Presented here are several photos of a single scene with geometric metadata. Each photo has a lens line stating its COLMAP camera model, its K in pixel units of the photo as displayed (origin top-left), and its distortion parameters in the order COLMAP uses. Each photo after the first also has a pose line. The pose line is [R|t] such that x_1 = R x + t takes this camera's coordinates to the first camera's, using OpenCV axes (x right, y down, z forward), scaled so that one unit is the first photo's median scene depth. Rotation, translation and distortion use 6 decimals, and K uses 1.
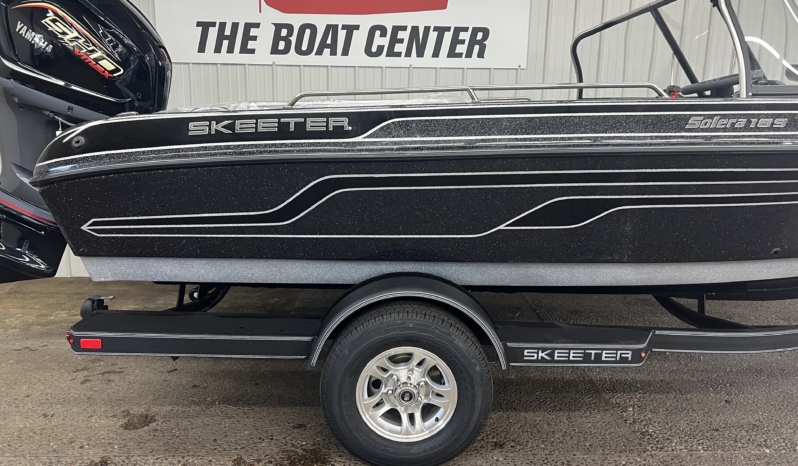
lens RADIAL K [[621.0, 0, 396.6], [0, 621.0, 240.7], [0, 0, 1]] dist [0.056173, -0.066638]
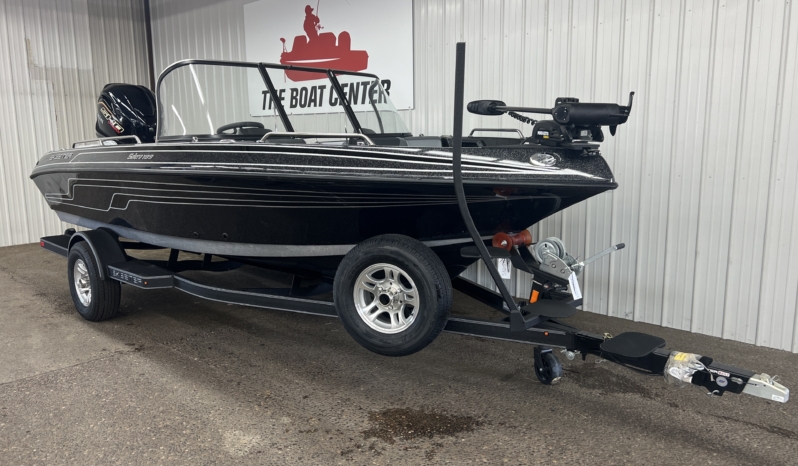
lens RADIAL K [[621.0, 0, 400.8], [0, 621.0, 233.8], [0, 0, 1]] dist [0.056173, -0.066638]
pose [[0.707915, 0.090499, -0.700476, 1.762602], [-0.119911, 0.992759, 0.007077, -0.048845], [0.696044, 0.078985, 0.713641, 0.167985]]
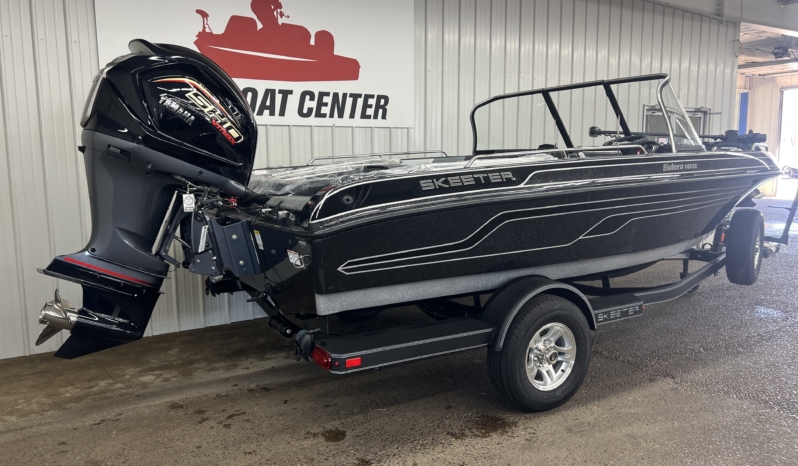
lens RADIAL K [[621.0, 0, 394.5], [0, 621.0, 234.3], [0, 0, 1]] dist [0.056173, -0.066638]
pose [[0.857770, -0.087897, 0.506464, -0.792614], [0.125694, 0.991227, -0.040854, -0.018922], [-0.498430, 0.098703, 0.861293, -0.088342]]
